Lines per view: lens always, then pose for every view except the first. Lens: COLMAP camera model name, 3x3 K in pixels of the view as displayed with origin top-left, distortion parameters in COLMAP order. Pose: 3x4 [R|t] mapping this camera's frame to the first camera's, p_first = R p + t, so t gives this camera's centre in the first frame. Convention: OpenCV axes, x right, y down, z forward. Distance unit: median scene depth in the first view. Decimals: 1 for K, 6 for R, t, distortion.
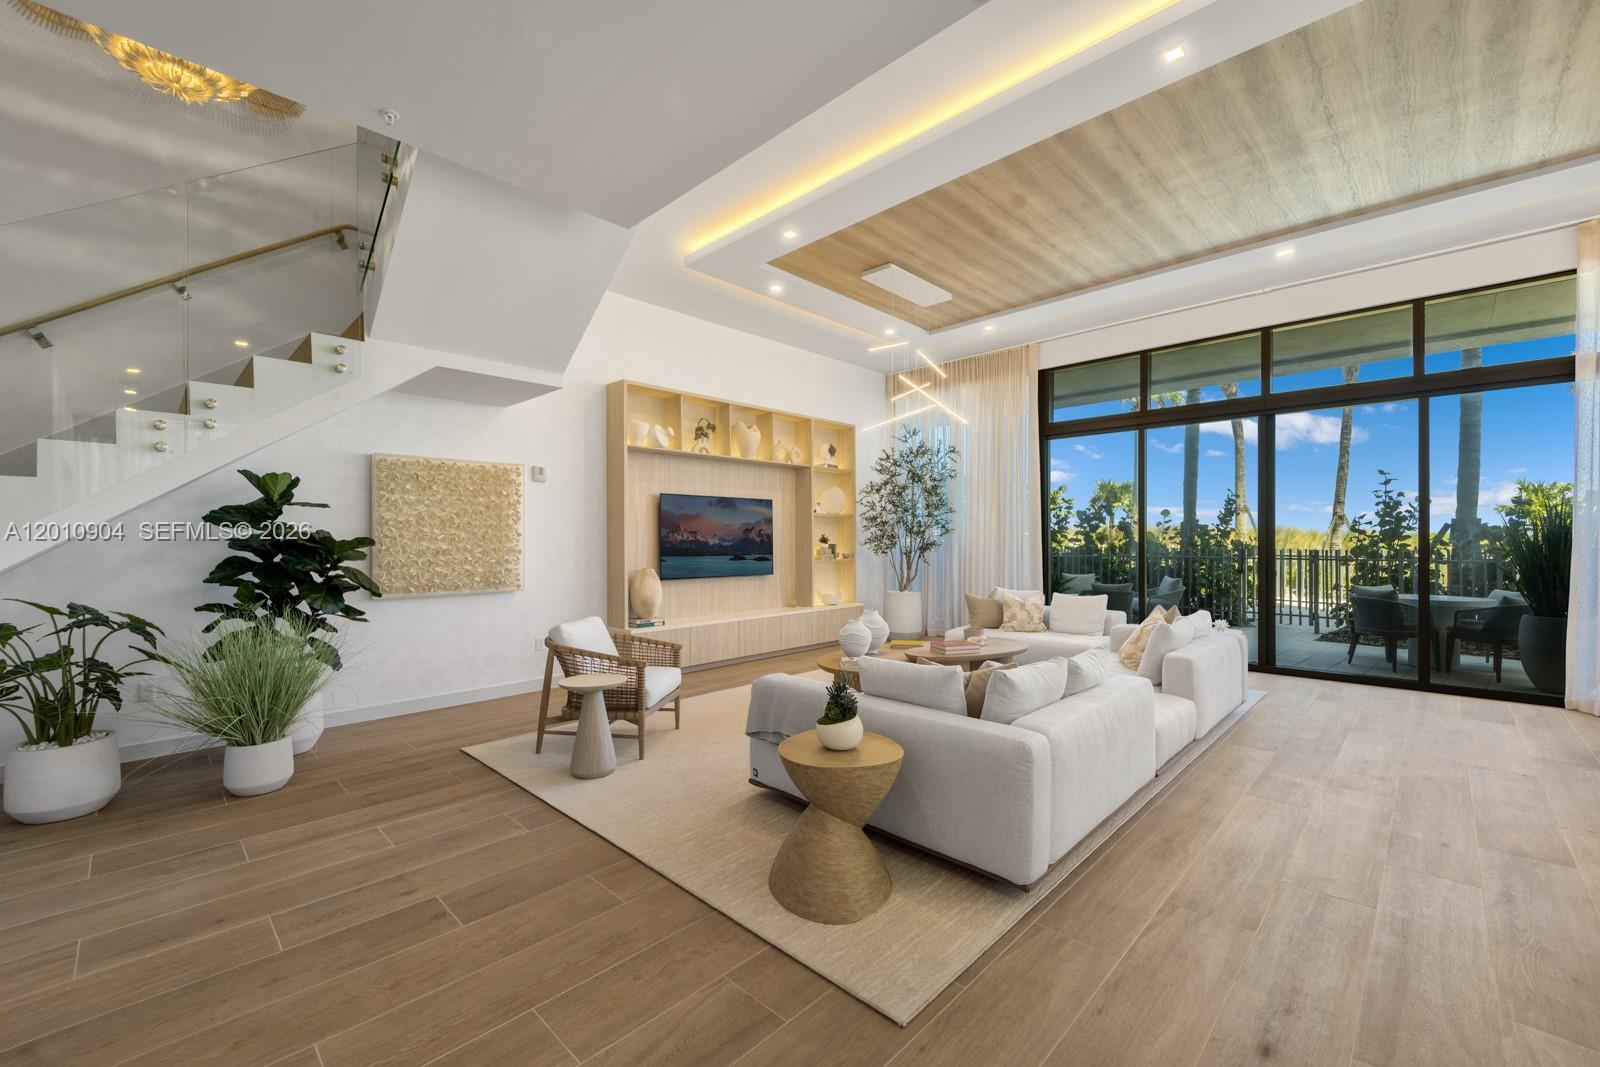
lens RADIAL K [[652.9, 0, 796.0], [0, 652.9, 542.1], [0, 0, 1]] dist [0.013217, -0.007100]
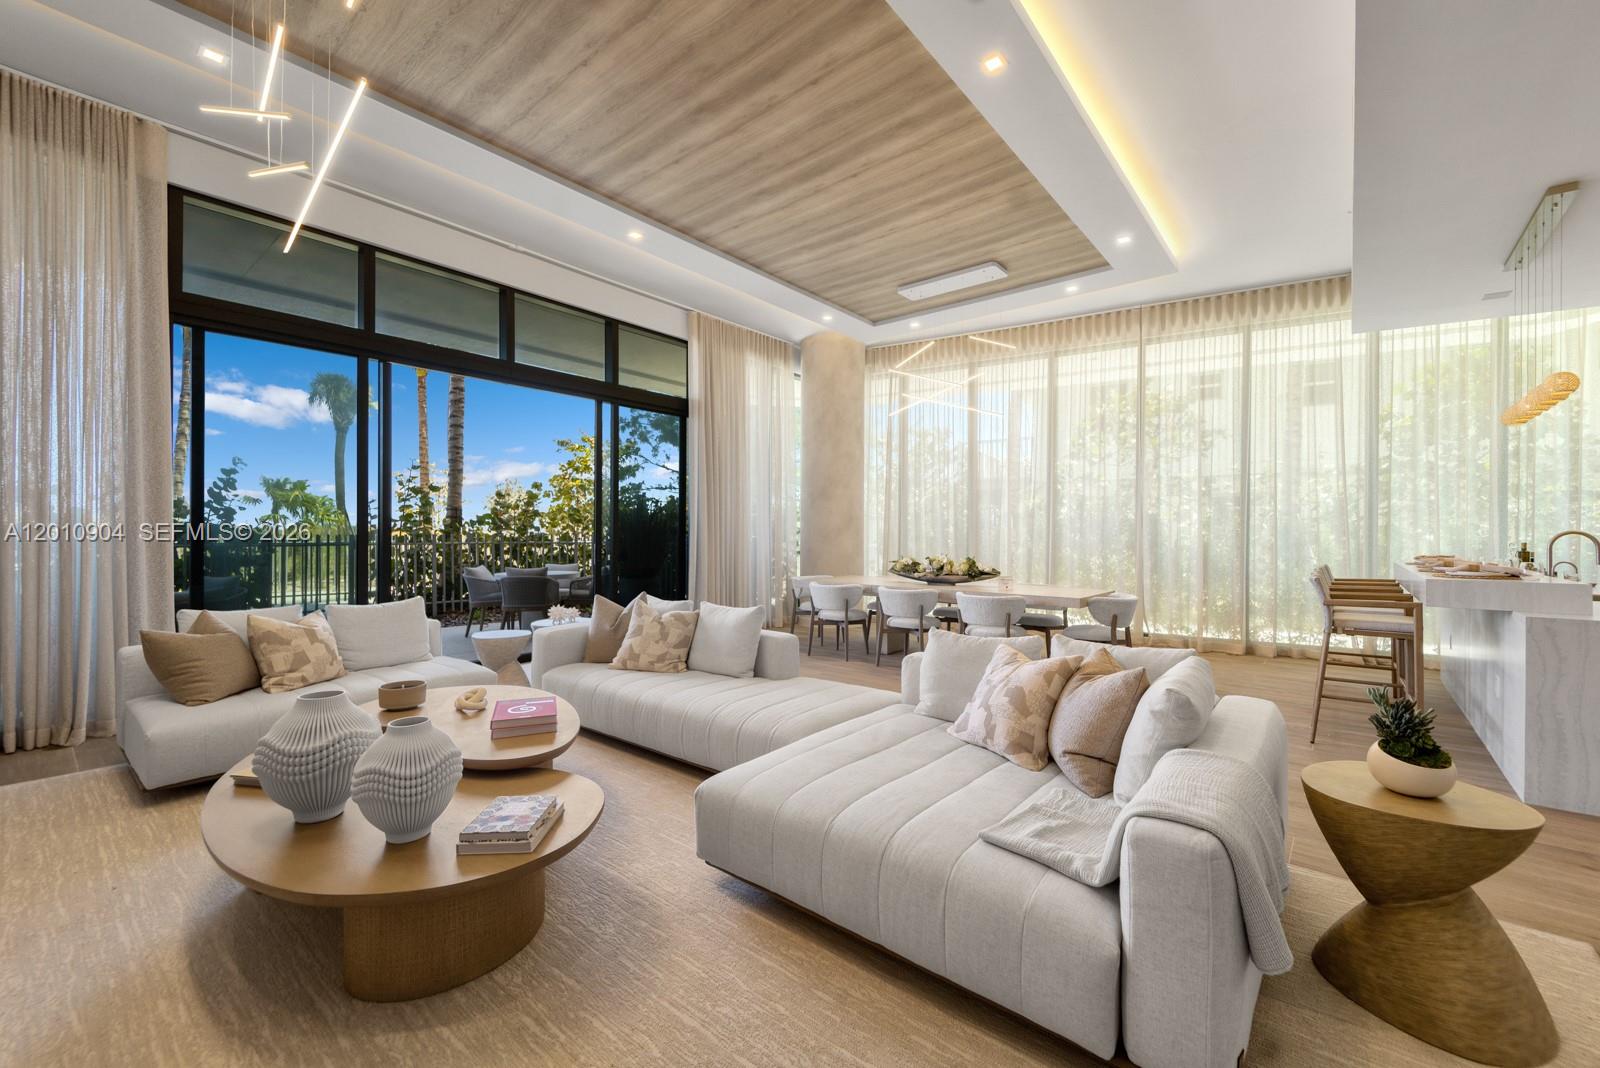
lens RADIAL K [[652.9, 0, 807.0], [0, 652.9, 536.6], [0, 0, 1]] dist [0.013217, -0.007100]
pose [[-0.088613, -0.001569, 0.996065, -0.229778], [-0.002378, 0.999996, 0.001364, 0.016618], [-0.996063, -0.002248, -0.088616, 0.670774]]
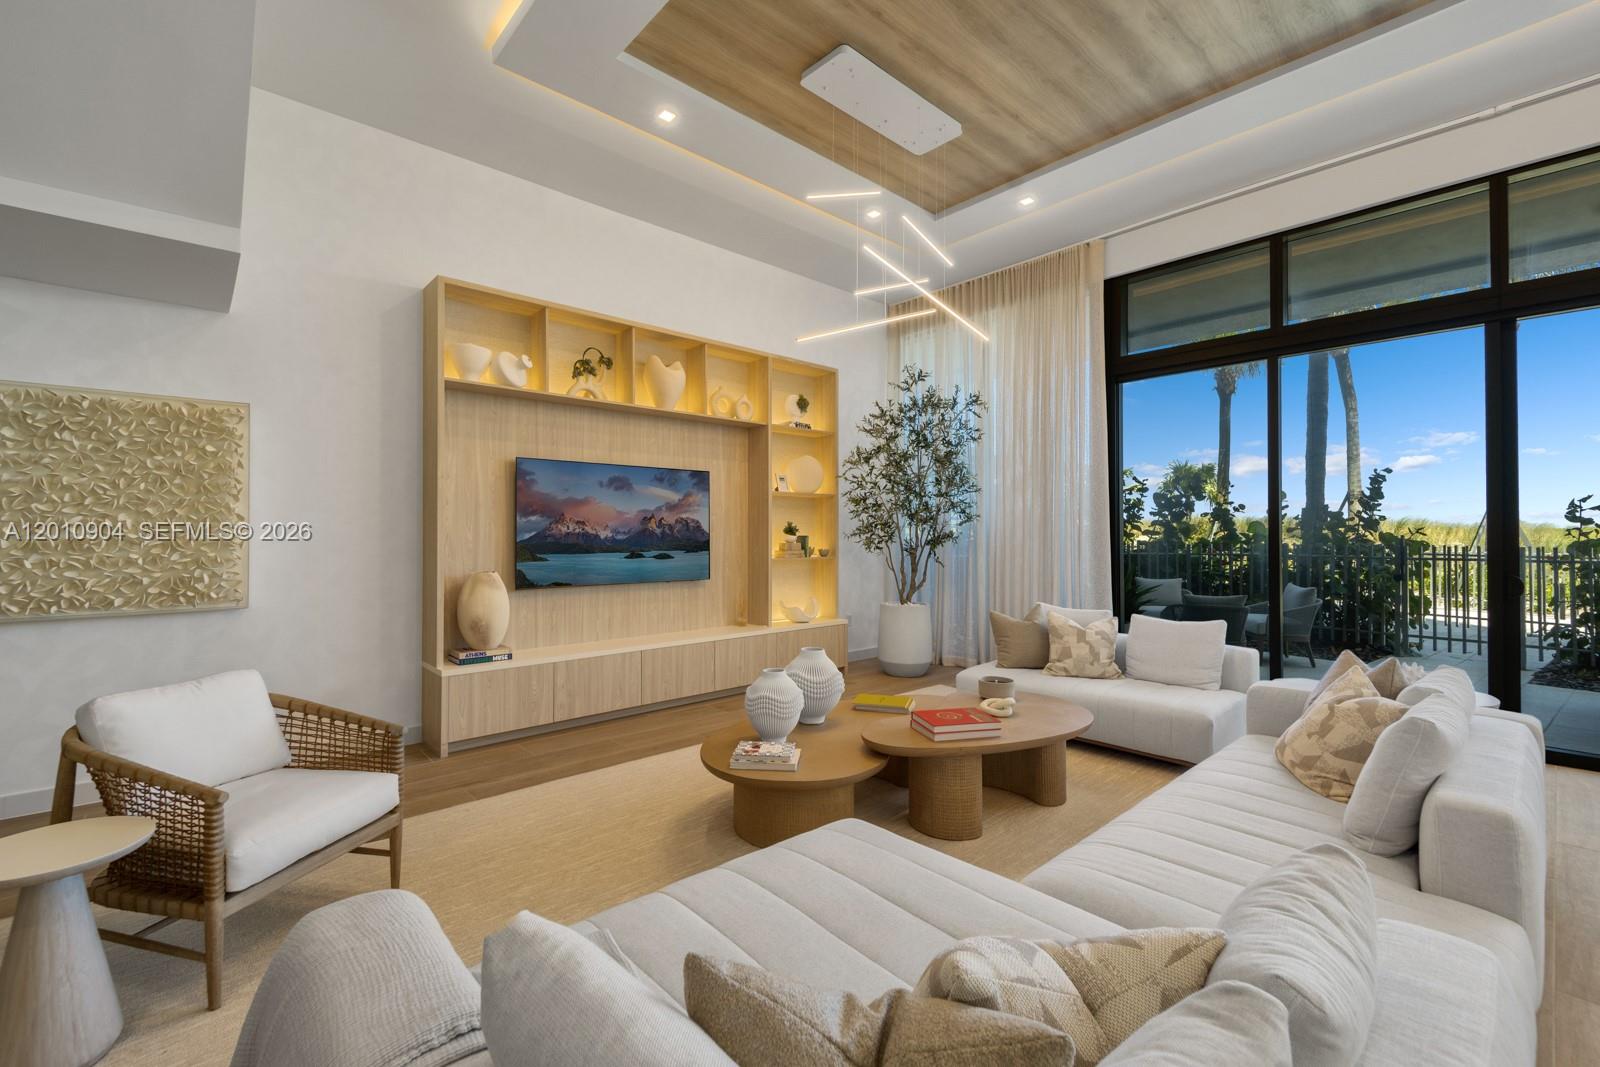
lens RADIAL K [[668.1, 0, 786.2], [0, 668.1, 528.8], [0, 0, 1]] dist [0.001470, -0.002244]
pose [[0.997146, 0.002609, -0.075459, 0.117845], [-0.003380, 0.999943, -0.010093, 0.003483], [0.075428, 0.010319, 0.997098, 0.354464]]
